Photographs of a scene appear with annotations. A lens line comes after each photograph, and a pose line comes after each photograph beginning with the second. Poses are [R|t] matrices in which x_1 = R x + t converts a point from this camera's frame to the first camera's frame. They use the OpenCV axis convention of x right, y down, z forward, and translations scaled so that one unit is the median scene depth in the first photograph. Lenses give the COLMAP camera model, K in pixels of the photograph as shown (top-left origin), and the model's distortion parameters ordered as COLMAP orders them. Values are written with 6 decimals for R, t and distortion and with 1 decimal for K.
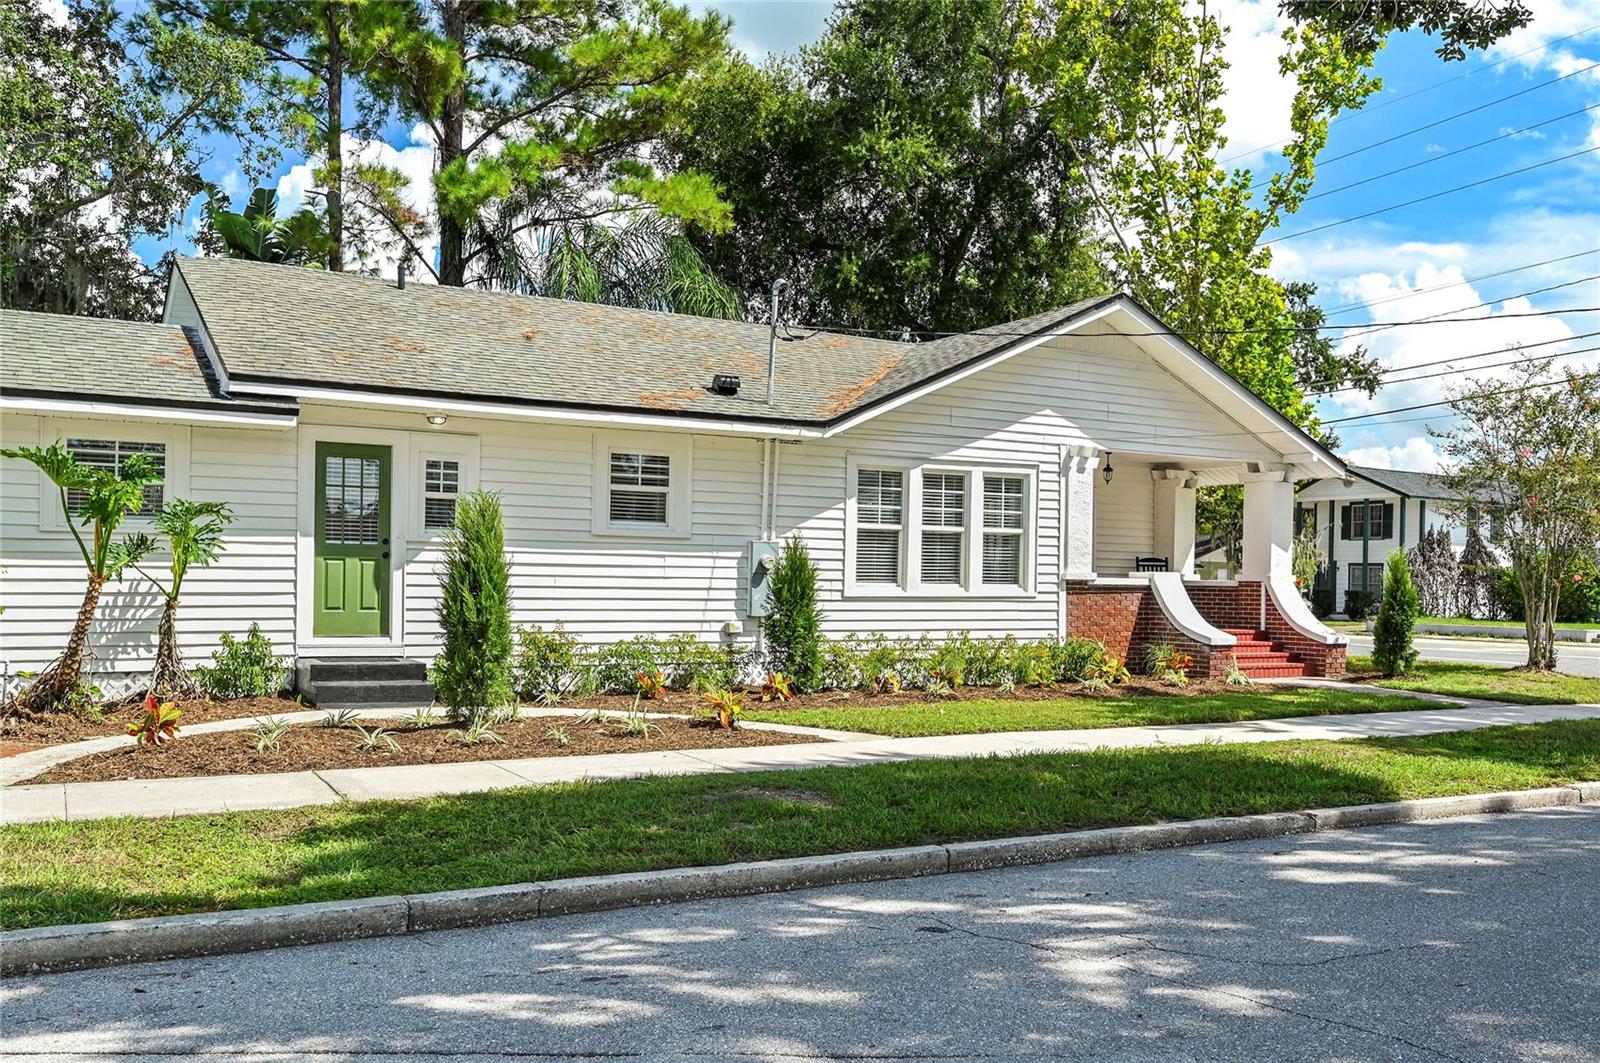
lens RADIAL K [[1388.4, 0, 678.9], [0, 1388.4, 524.2], [0, 0, 1]] dist [-0.001174, -0.002792]
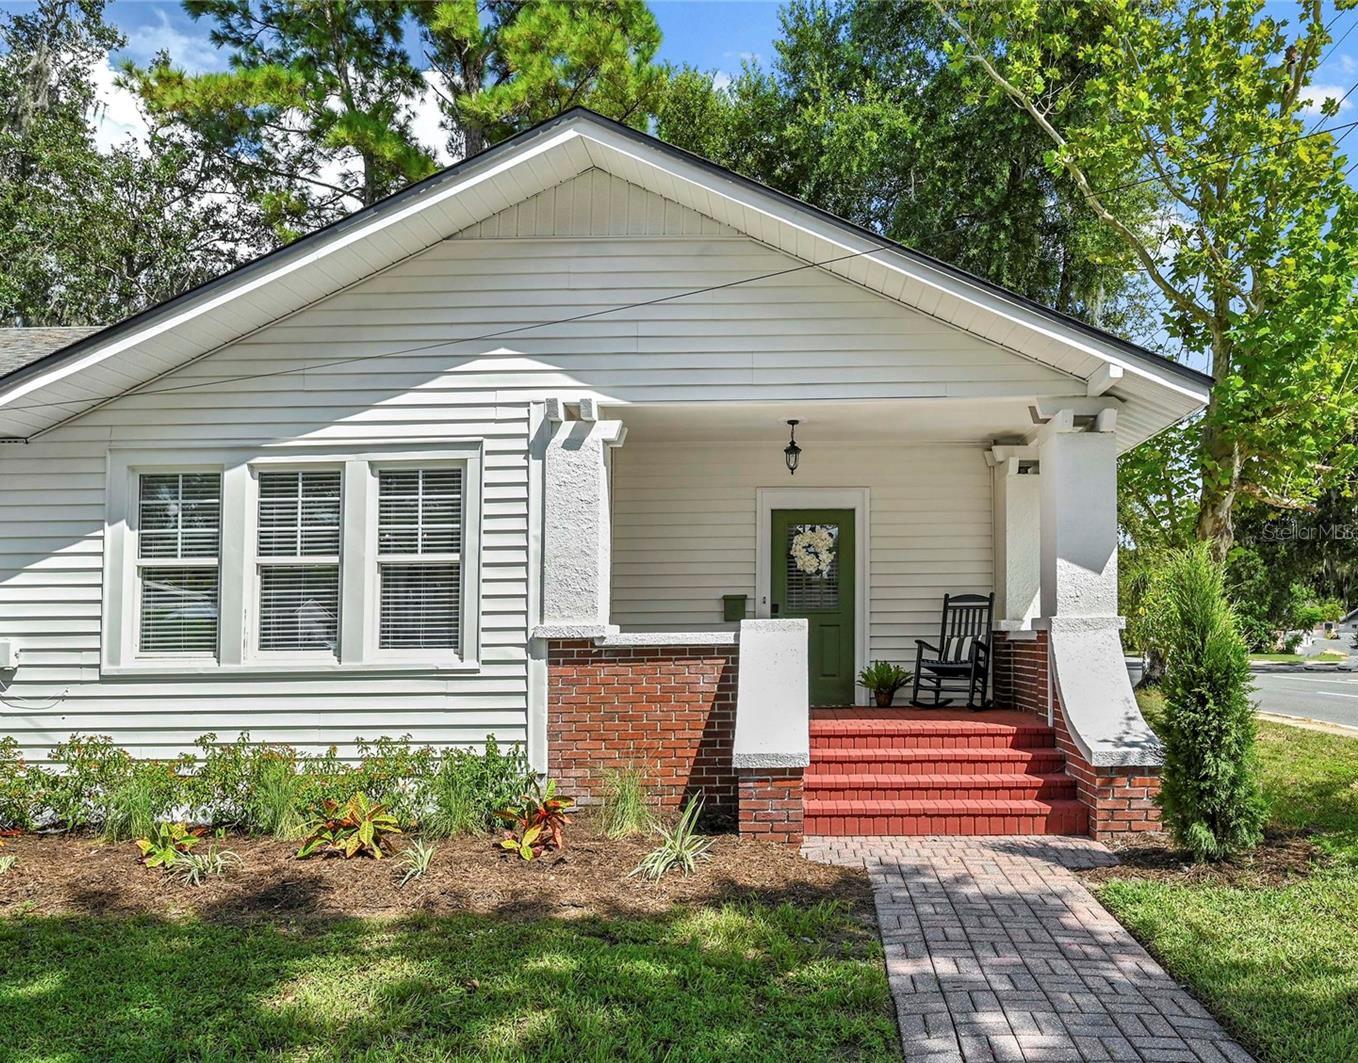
lens RADIAL K [[983.0, 0, 632.1], [0, 983.0, 573.8], [0, 0, 1]] dist [-0.007962, 0.001331]
pose [[0.873768, -0.053944, -0.483341, 0.531340], [0.041379, 0.998472, -0.036633, 0.031394], [0.484579, 0.012008, 0.874665, 0.701060]]
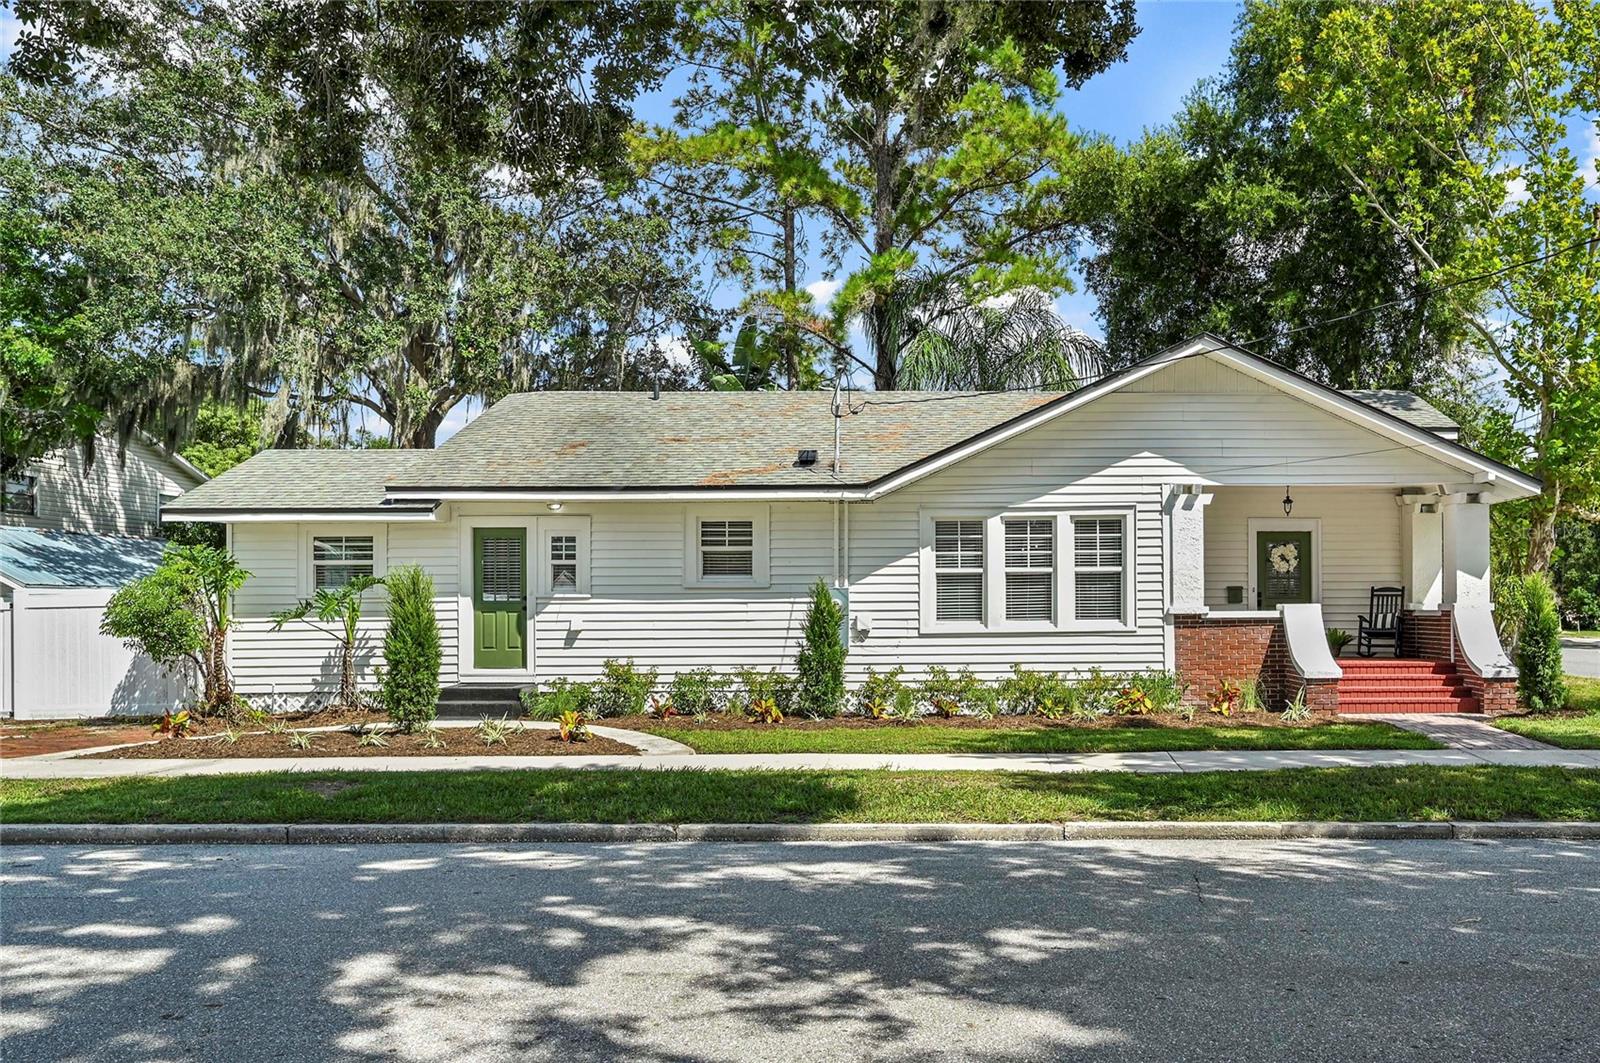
lens RADIAL K [[1221.2, 0, 802.2], [0, 1221.2, 534.6], [0, 0, 1]] dist [-0.001081, 0.001766]
pose [[0.870523, -0.050249, -0.489556, 0.511638], [0.038585, 0.998680, -0.033895, 0.001195], [0.490613, 0.010617, 0.871313, 0.075699]]
